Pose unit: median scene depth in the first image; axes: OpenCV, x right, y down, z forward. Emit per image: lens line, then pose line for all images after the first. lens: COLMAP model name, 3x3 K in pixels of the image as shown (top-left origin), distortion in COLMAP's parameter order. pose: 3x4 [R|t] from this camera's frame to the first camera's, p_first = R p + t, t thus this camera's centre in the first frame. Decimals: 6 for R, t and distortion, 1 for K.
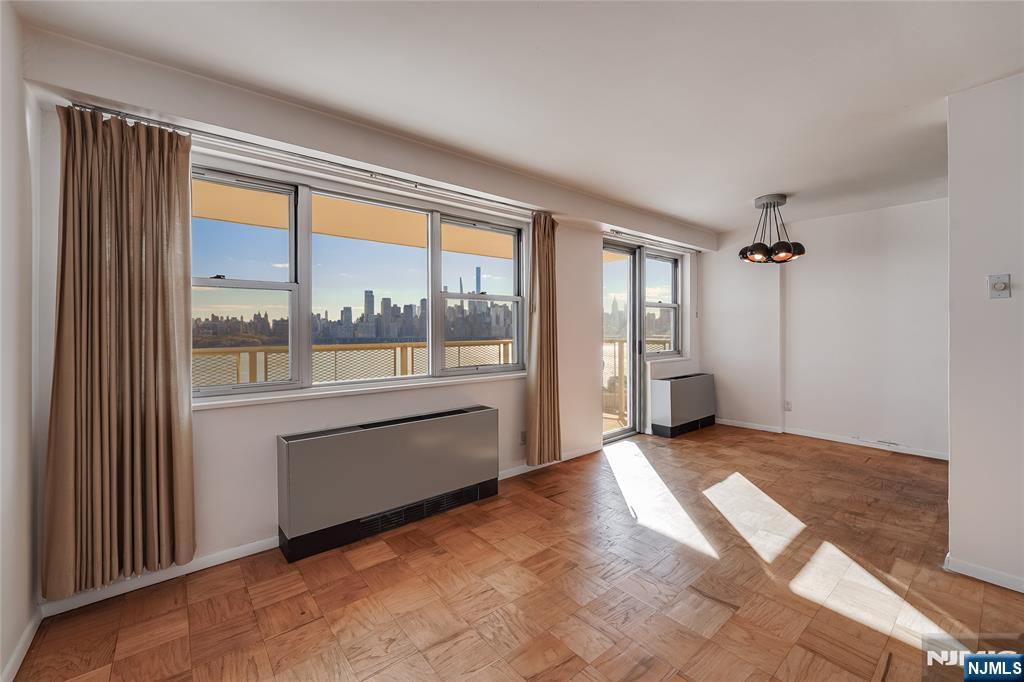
lens RADIAL K [[420.6, 0, 510.1], [0, 420.6, 326.7], [0, 0, 1]] dist [-0.007306, 0.000230]
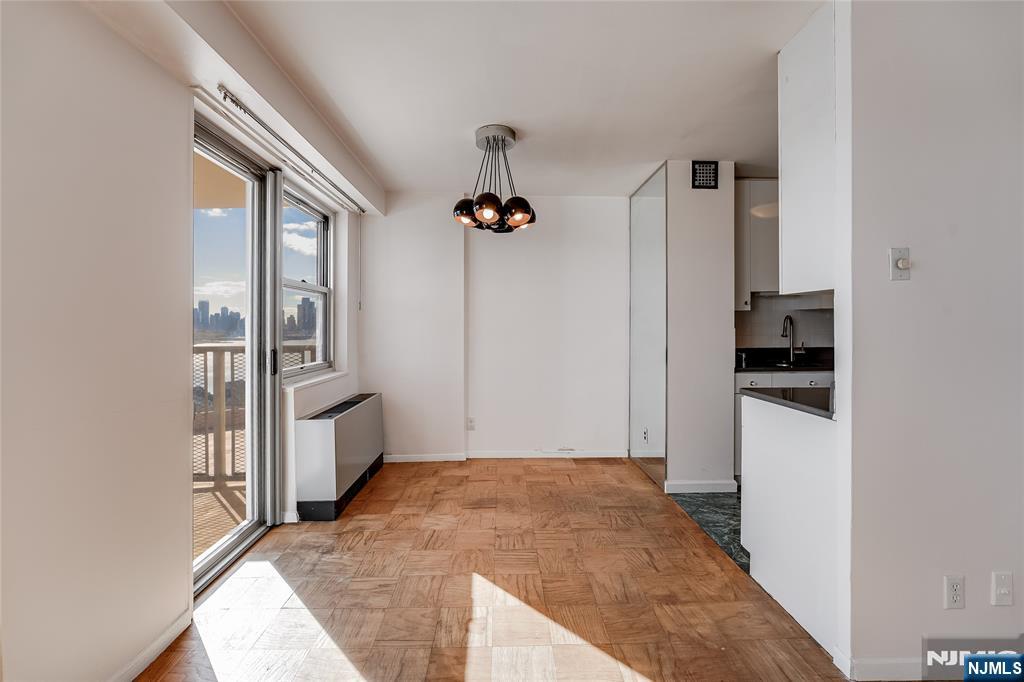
lens RADIAL K [[420.6, 0, 510.1], [0, 420.6, 326.7], [0, 0, 1]] dist [-0.007306, 0.000230]
pose [[0.616809, 0.002333, 0.787109, 0.098839], [0.000023, 0.999996, -0.002982, 0.008331], [-0.787113, 0.001857, 0.616806, 0.554636]]
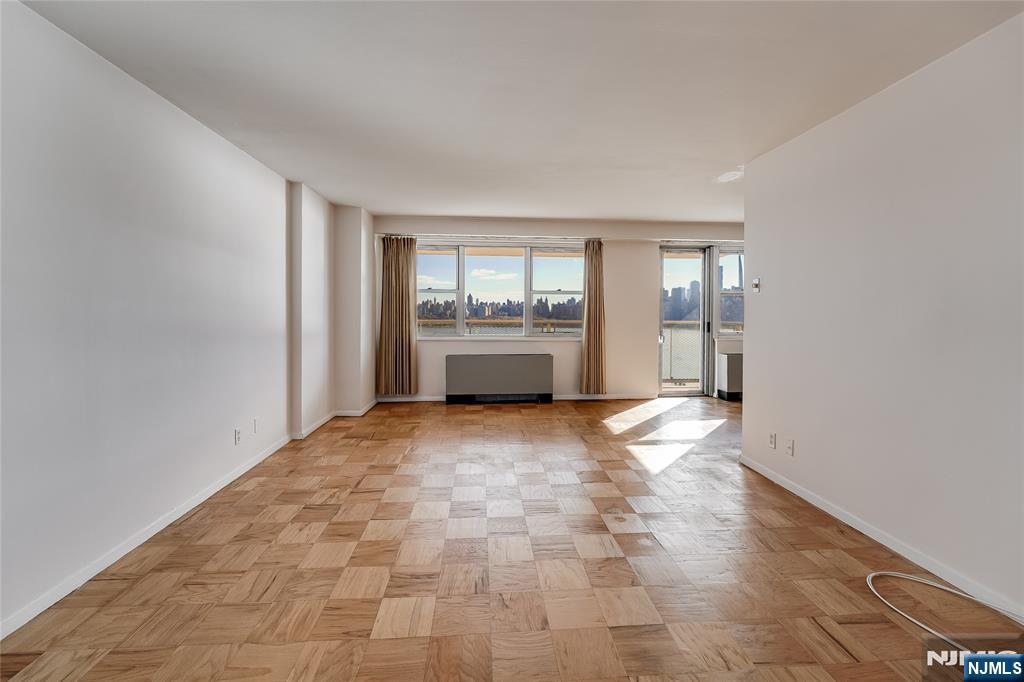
lens RADIAL K [[446.3, 0, 510.2], [0, 446.3, 312.4], [0, 0, 1]] dist [-0.000830, 0.000057]
pose [[0.809035, 0.009841, -0.587677, 0.756461], [-0.007370, 0.999951, 0.006598, 0.001674], [0.587714, -0.001007, 0.809068, -0.517858]]
